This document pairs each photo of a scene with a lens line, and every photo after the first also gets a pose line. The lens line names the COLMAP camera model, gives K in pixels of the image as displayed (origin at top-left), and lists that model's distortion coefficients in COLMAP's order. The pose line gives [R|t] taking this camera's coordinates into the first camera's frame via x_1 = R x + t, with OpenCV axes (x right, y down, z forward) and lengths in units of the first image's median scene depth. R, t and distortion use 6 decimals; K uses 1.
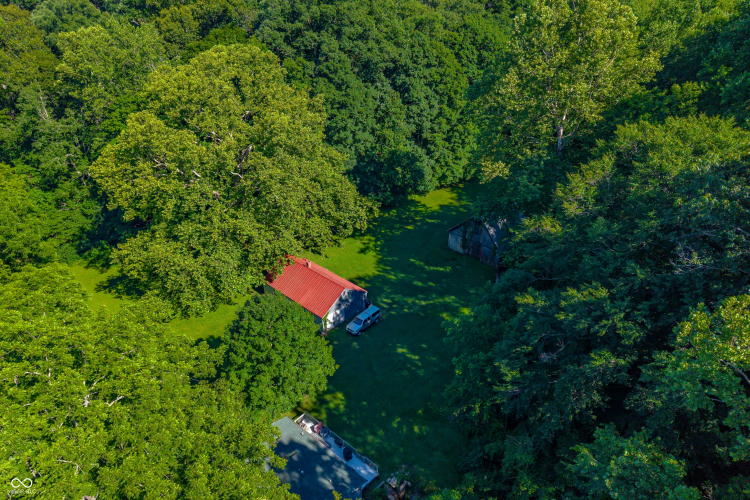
lens RADIAL K [[508.7, 0, 372.9], [0, 508.7, 249.7], [0, 0, 1]] dist [0.002687, -0.001165]
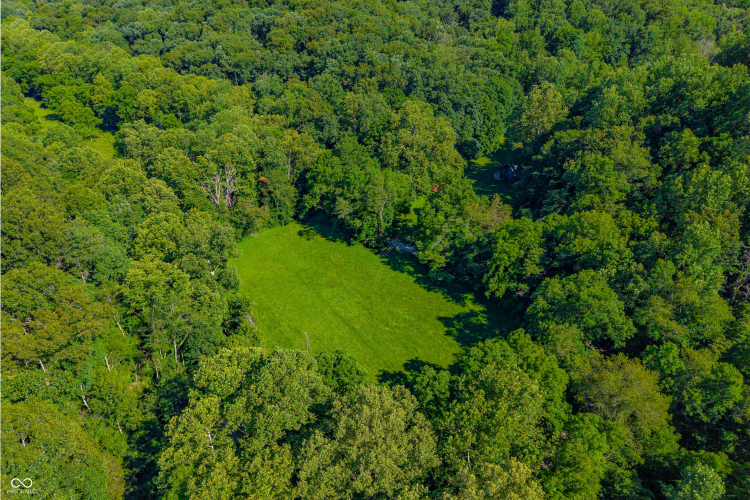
lens RADIAL K [[508.7, 0, 372.9], [0, 508.7, 249.7], [0, 0, 1]] dist [0.002687, -0.001165]
pose [[0.997039, -0.034060, 0.068944, -0.656126], [0.032867, 0.999291, 0.018361, 0.293001], [-0.069520, -0.016040, 0.997452, -1.520472]]
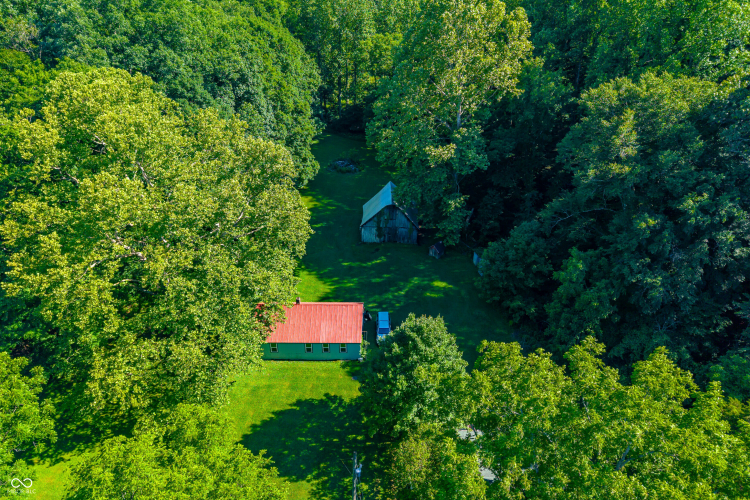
lens RADIAL K [[508.7, 0, 372.9], [0, 508.7, 249.7], [0, 0, 1]] dist [0.002687, -0.001165]
pose [[0.732677, -0.312433, 0.604624, -0.480152], [0.313263, 0.943512, 0.107942, -0.096682], [-0.604195, 0.110320, 0.789163, 0.180812]]
